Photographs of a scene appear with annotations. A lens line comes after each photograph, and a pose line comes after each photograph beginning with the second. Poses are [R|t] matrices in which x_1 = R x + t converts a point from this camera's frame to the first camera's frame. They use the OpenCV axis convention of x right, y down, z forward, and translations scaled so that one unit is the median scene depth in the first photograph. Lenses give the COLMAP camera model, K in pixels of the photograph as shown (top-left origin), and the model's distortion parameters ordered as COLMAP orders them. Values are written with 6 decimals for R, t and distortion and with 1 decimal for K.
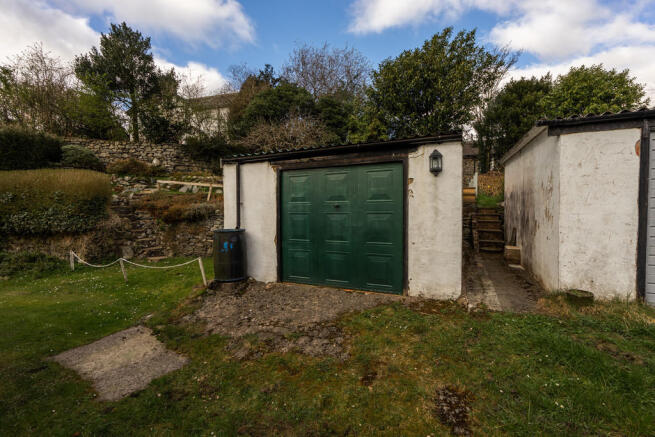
lens RADIAL K [[298.1, 0, 324.9], [0, 298.1, 217.0], [0, 0, 1]] dist [-0.001490, 0.001446]
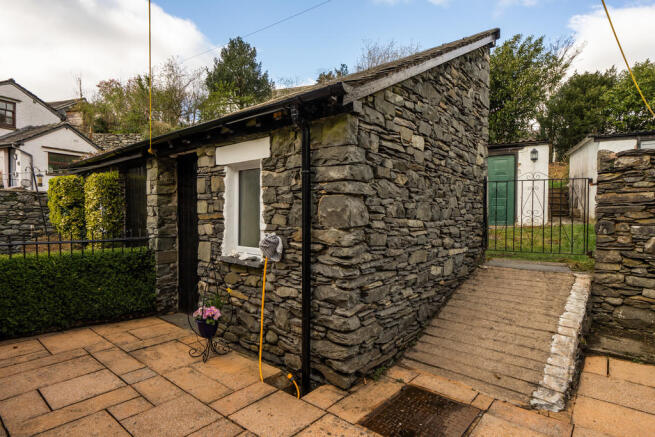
lens RADIAL K [[352.3, 0, 329.3], [0, 352.3, 219.8], [0, 0, 1]] dist [0.006329, -0.000505]
pose [[0.998956, 0.009322, -0.044716, -0.216214], [-0.009210, 0.999954, 0.002711, 0.061911], [0.044740, -0.002296, 0.998996, -0.342655]]
